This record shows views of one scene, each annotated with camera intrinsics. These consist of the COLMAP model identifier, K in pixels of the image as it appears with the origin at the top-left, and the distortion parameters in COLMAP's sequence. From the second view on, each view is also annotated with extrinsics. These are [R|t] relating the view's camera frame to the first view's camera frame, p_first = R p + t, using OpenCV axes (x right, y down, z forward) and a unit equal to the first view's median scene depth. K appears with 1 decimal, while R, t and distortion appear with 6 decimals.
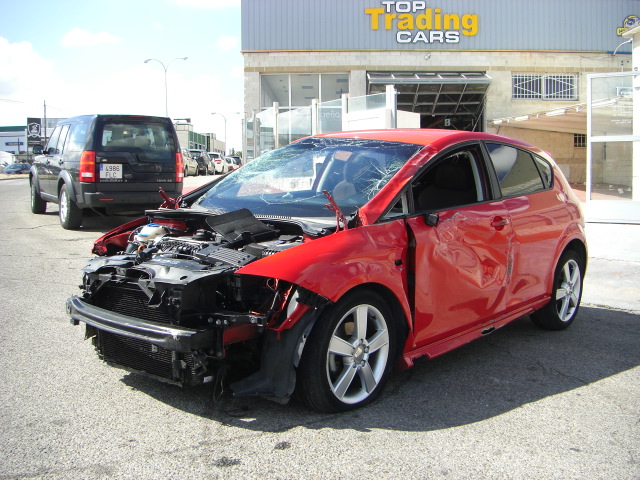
lens RADIAL K [[721.1, 0, 320.0], [0, 721.1, 240.0], [0, 0, 1]] dist [-0.143920, 0.016397]
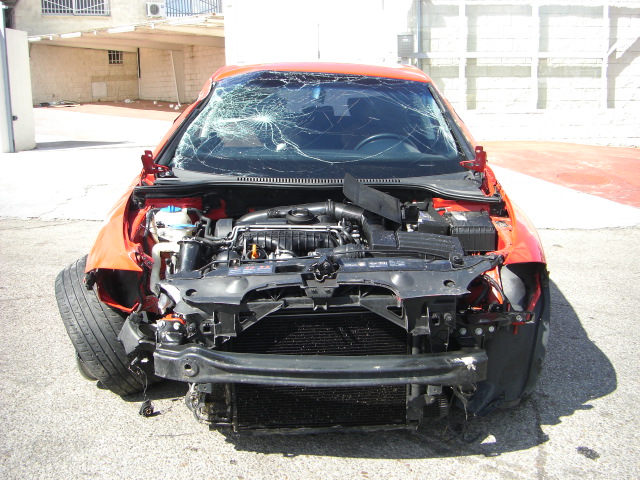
lens RADIAL K [[721.1, 0, 320.0], [0, 721.1, 240.0], [0, 0, 1]] dist [-0.143920, 0.016397]
pose [[0.749962, -0.151200, 0.643969, -0.645613], [0.074508, 0.986639, 0.144886, -0.090238], [-0.657272, -0.060678, 0.751207, 0.478615]]
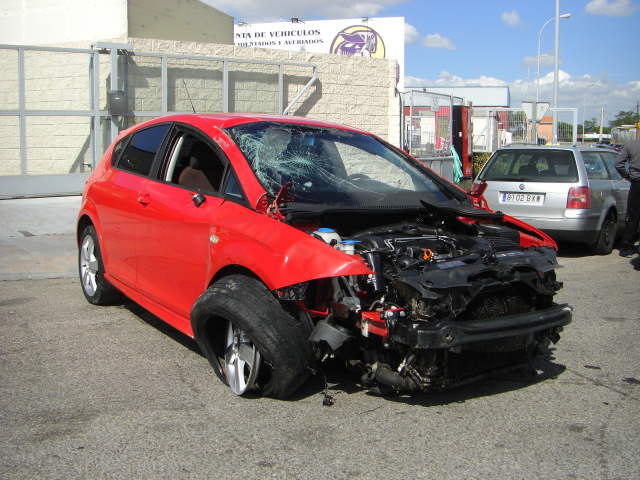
lens RADIAL K [[721.1, 0, 320.0], [0, 721.1, 240.0], [0, 0, 1]] dist [-0.143920, 0.016397]
pose [[0.246516, -0.125706, 0.960952, -1.168687], [0.078493, 0.990884, 0.109486, -0.114943], [-0.965955, 0.048438, 0.254136, 0.927788]]
